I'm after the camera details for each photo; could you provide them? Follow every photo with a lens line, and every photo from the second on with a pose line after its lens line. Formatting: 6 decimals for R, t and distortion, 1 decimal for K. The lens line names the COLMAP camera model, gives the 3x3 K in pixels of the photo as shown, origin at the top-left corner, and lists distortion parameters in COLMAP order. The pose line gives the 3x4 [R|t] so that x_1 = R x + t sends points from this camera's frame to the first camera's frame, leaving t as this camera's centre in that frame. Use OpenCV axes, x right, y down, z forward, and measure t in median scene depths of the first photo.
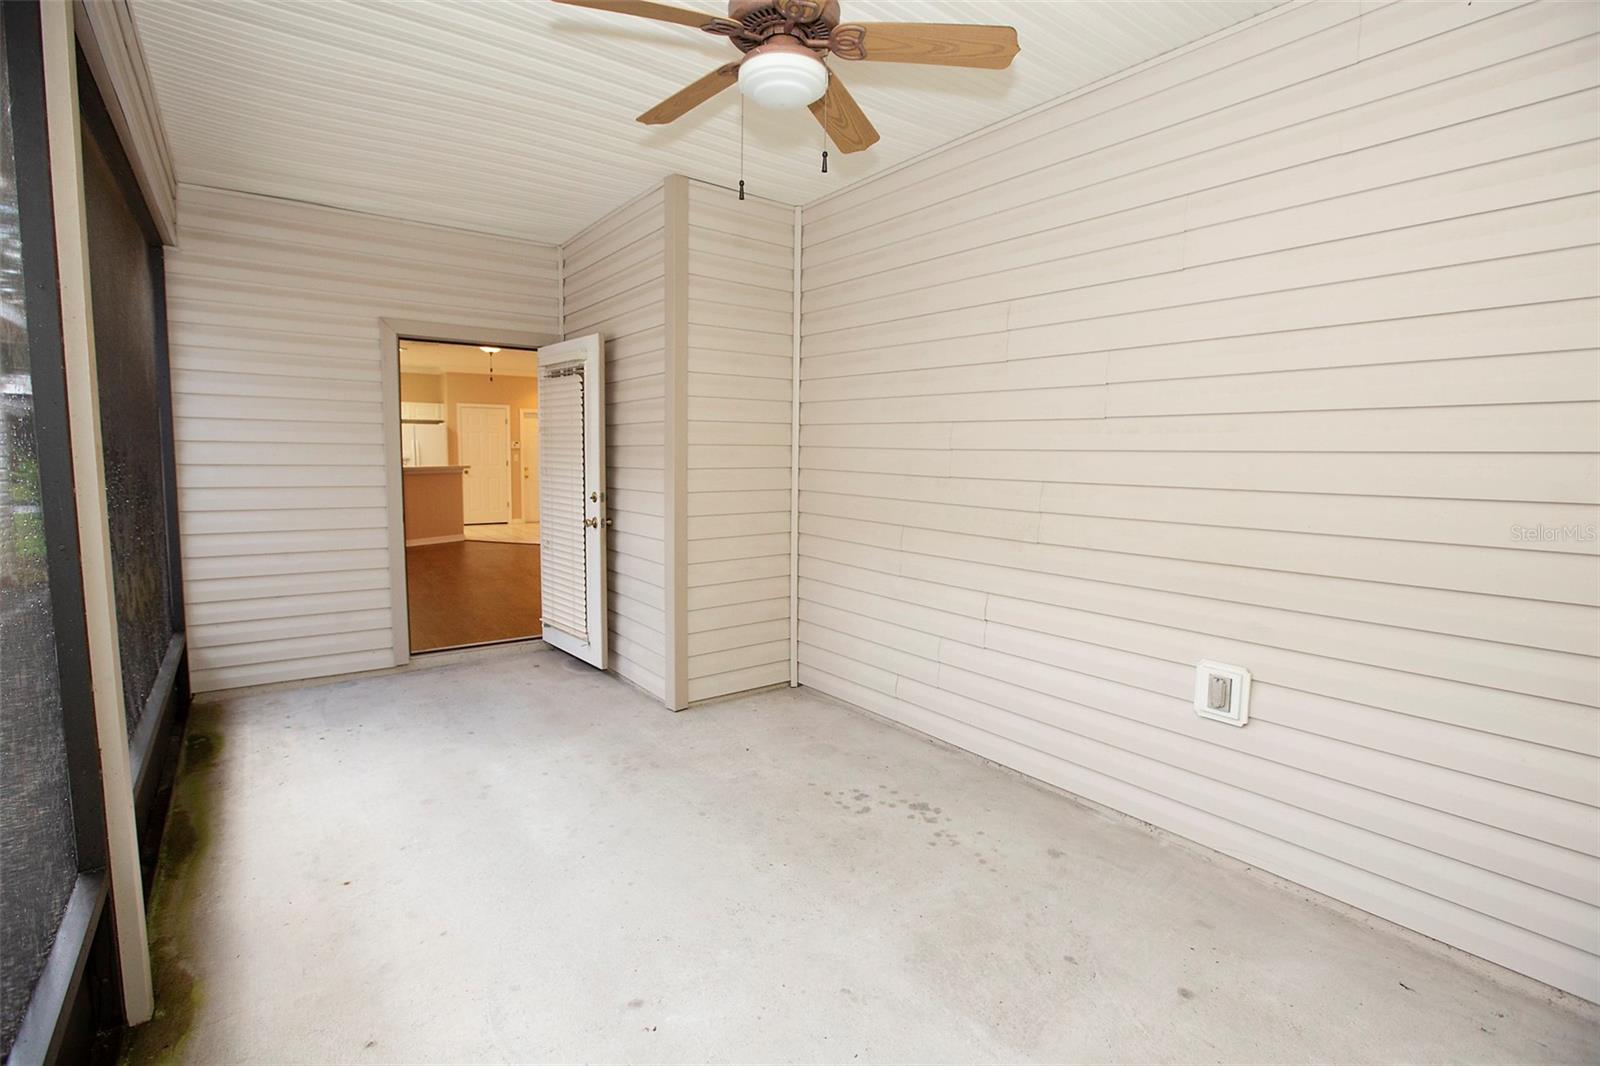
lens RADIAL K [[760.1, 0, 799.7], [0, 760.1, 524.9], [0, 0, 1]] dist [-0.060370, 0.024938]
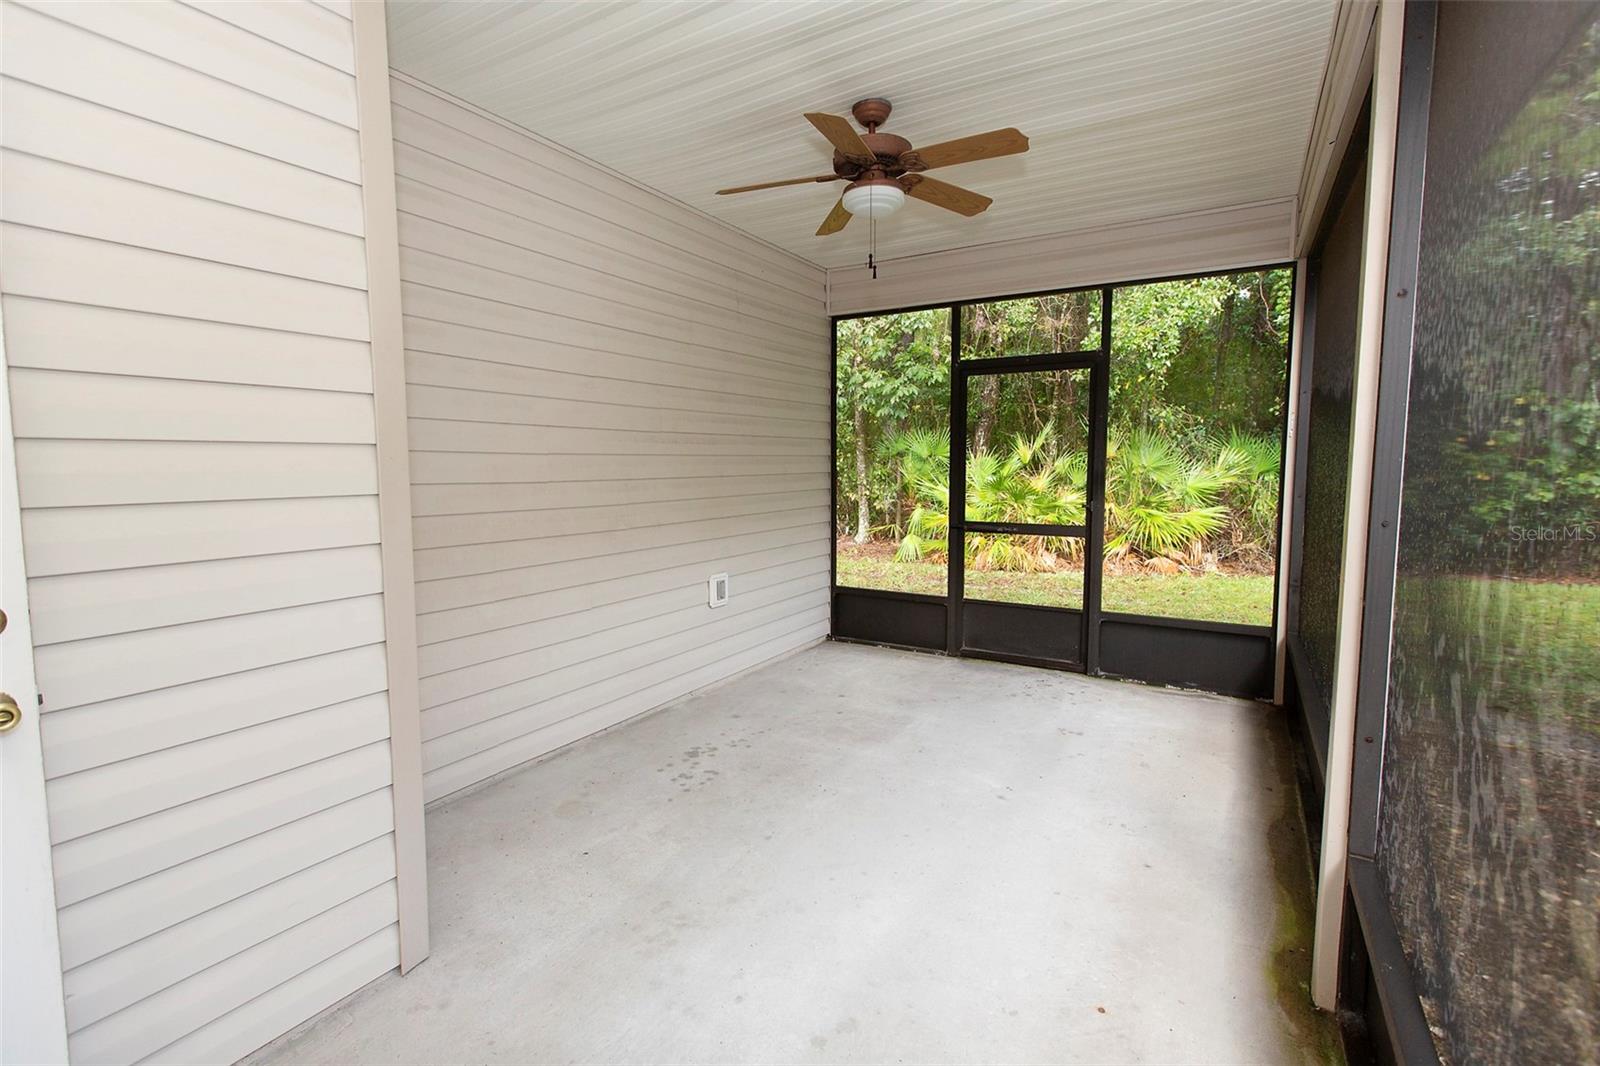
lens RADIAL K [[729.9, 0, 808.9], [0, 729.9, 530.1], [0, 0, 1]] dist [-0.000334, -0.002591]
pose [[-0.396589, -0.093331, 0.913239, -0.962605], [0.081853, 0.987261, 0.136441, -0.119363], [-0.914340, 0.128862, -0.383898, 1.272601]]
